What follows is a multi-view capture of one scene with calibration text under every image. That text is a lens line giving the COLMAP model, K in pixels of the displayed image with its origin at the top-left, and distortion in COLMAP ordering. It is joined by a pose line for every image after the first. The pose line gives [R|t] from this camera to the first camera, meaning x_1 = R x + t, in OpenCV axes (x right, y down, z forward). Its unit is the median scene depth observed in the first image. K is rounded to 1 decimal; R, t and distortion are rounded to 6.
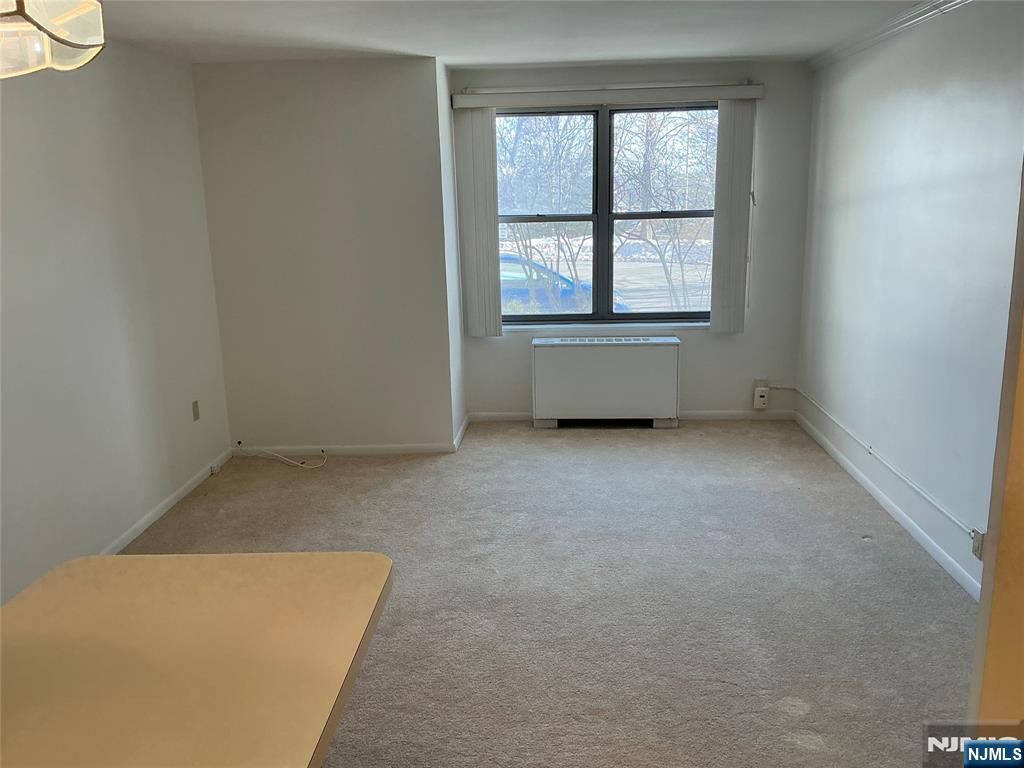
lens RADIAL K [[848.2, 0, 512.8], [0, 848.2, 387.9], [0, 0, 1]] dist [0.155116, -0.312732]
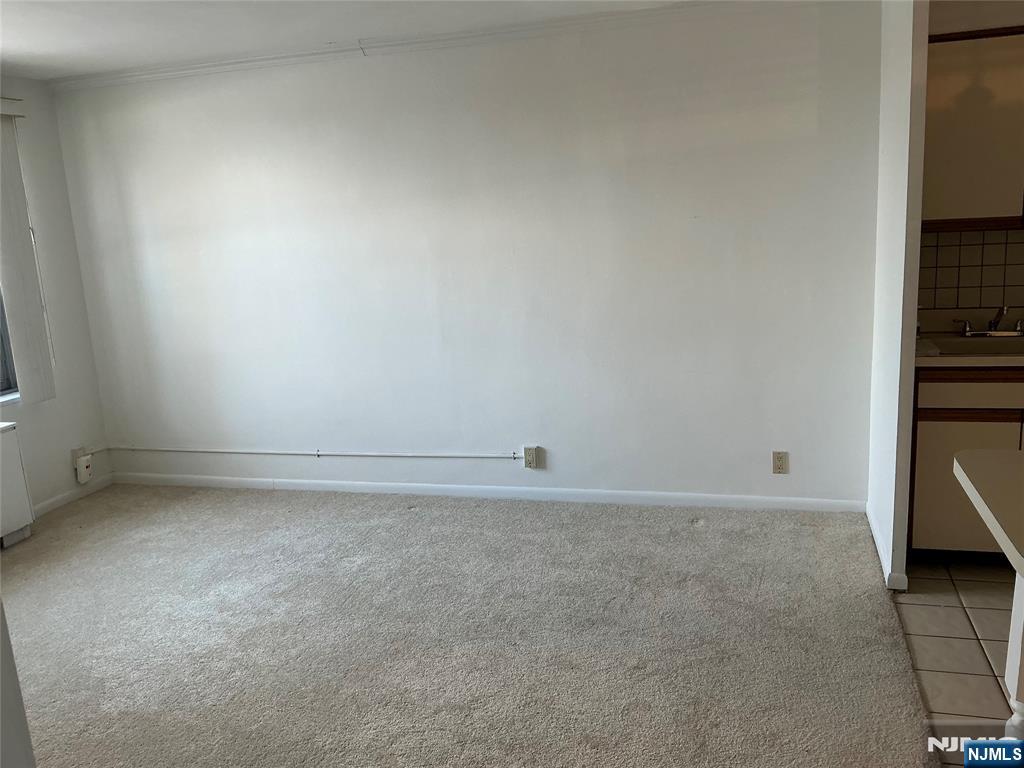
lens RADIAL K [[848.2, 0, 512.8], [0, 848.2, 387.9], [0, 0, 1]] dist [0.155116, -0.312732]
pose [[0.231631, -0.198145, 0.952410, -0.411639], [0.273662, 0.952772, 0.131664, -0.062232], [-0.933518, 0.230141, 0.274917, 0.364245]]
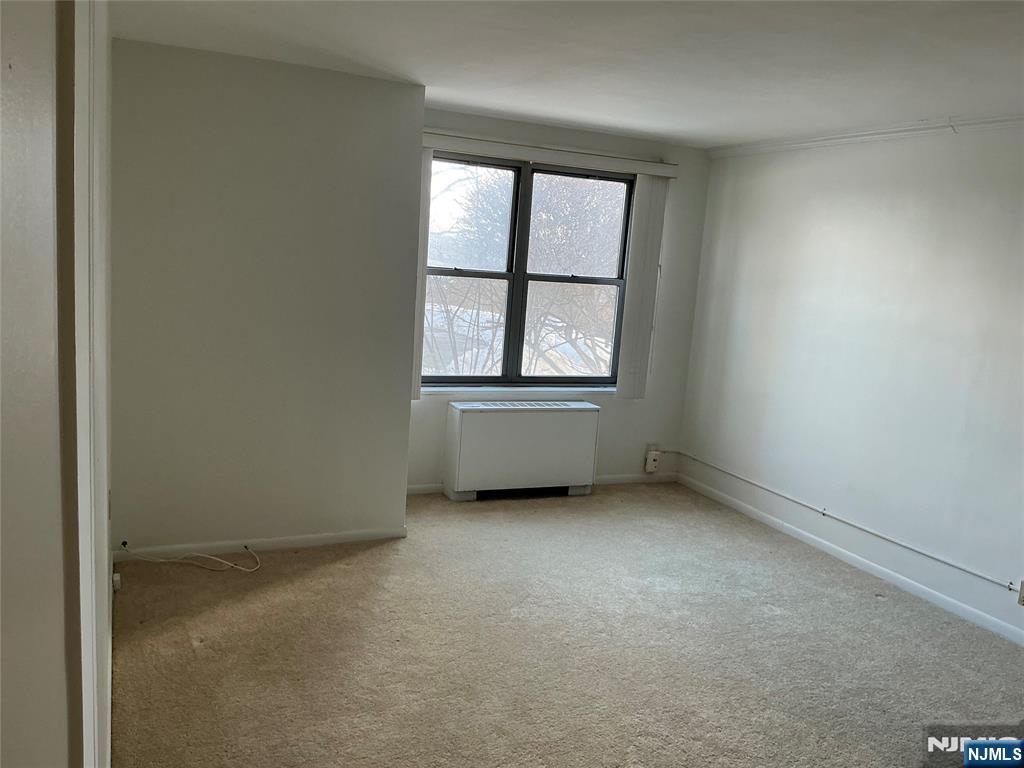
lens RADIAL K [[848.2, 0, 512.8], [0, 848.2, 387.9], [0, 0, 1]] dist [0.155116, -0.312732]
pose [[0.886953, 0.013815, 0.461653, -0.341969], [0.012731, 0.998441, -0.054338, -0.023712], [-0.461684, 0.054072, 0.885395, 0.166842]]
